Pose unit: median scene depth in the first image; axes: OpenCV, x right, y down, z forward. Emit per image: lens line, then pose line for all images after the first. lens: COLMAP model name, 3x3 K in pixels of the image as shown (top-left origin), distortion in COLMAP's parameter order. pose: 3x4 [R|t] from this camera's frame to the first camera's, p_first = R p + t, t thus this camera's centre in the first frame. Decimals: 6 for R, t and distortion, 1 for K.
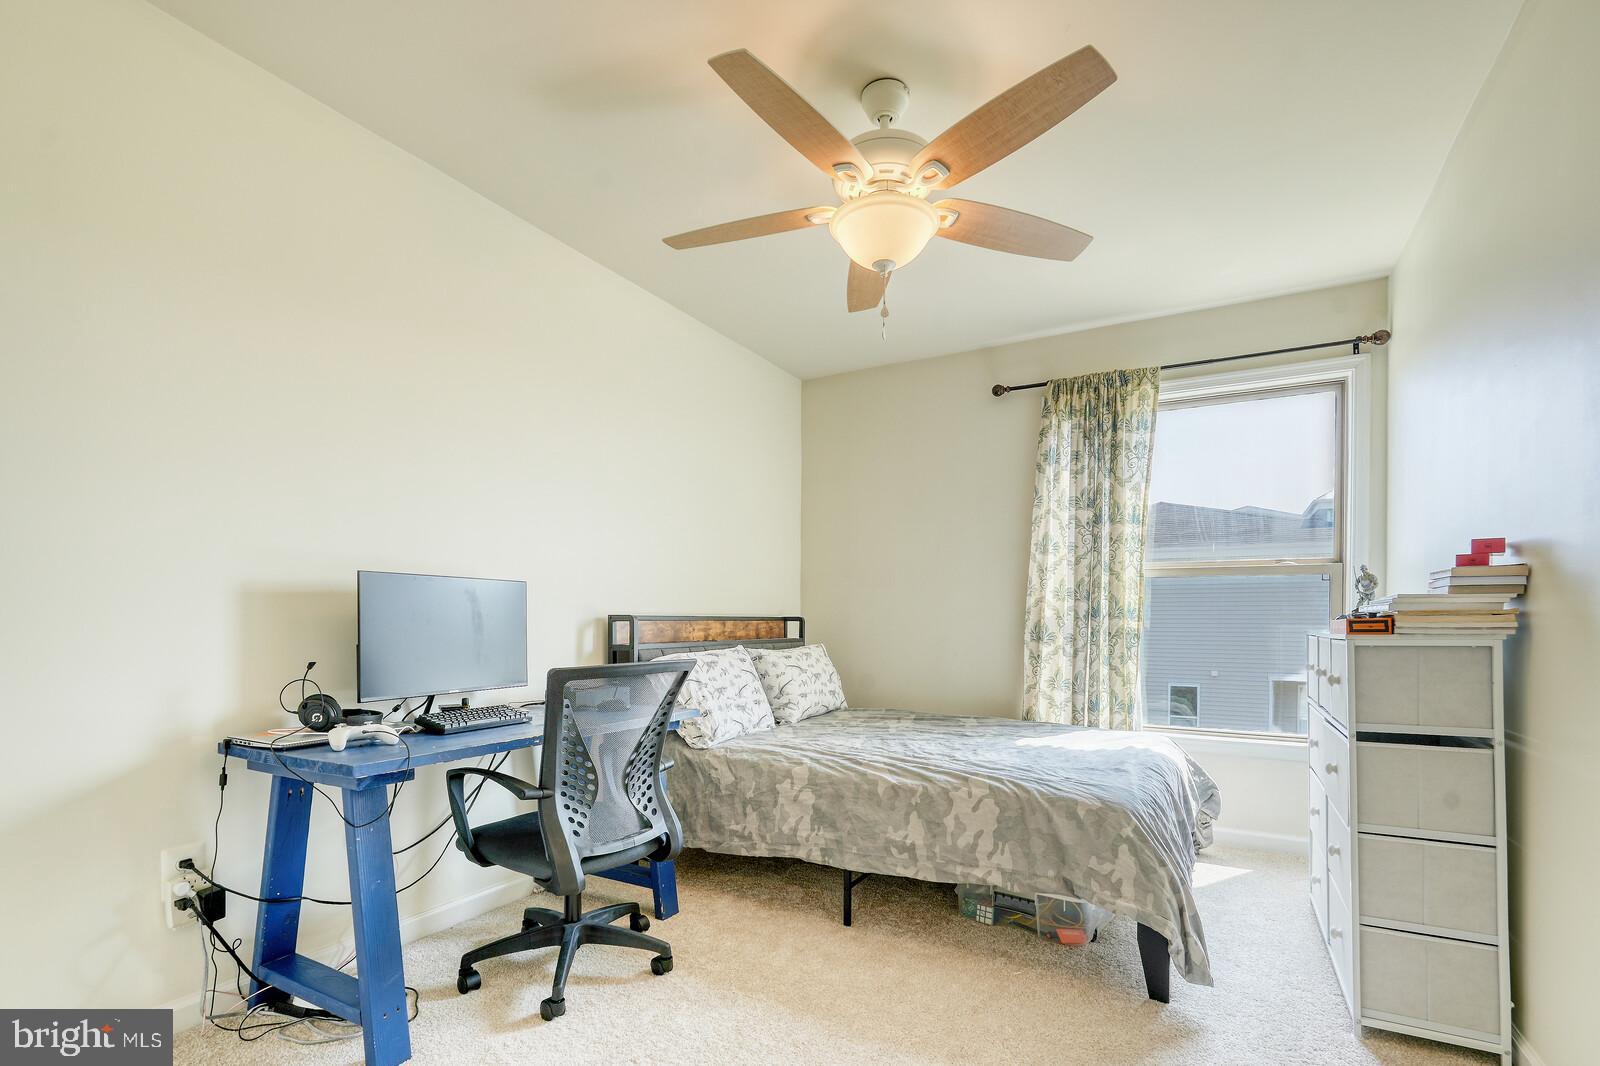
lens RADIAL K [[740.7, 0, 800.2], [0, 740.7, 617.9], [0, 0, 1]] dist [-0.002116, 0.000081]
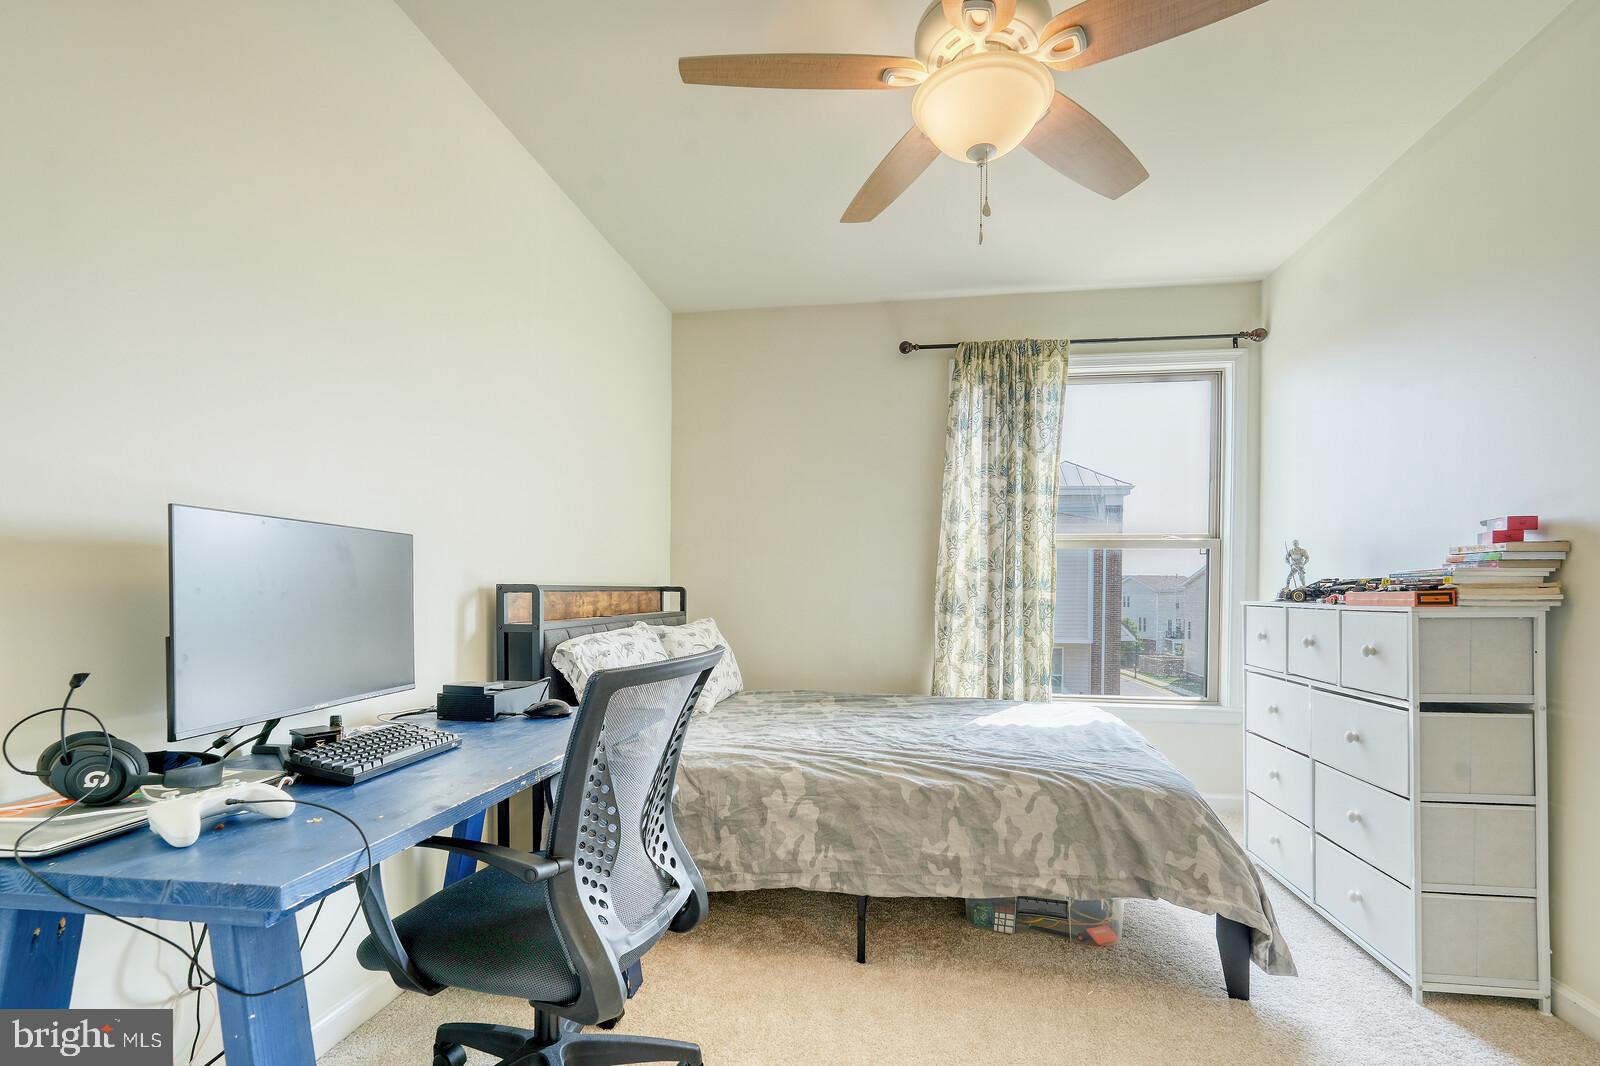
lens RADIAL K [[733.9, 0, 802.9], [0, 733.9, 589.4], [0, 0, 1]] dist [0.001129, 0.000788]
pose [[0.934994, 0.000857, 0.354662, -0.278930], [-0.002165, 0.999992, 0.003292, -0.002009], [-0.354657, -0.003846, 0.934989, 0.253458]]
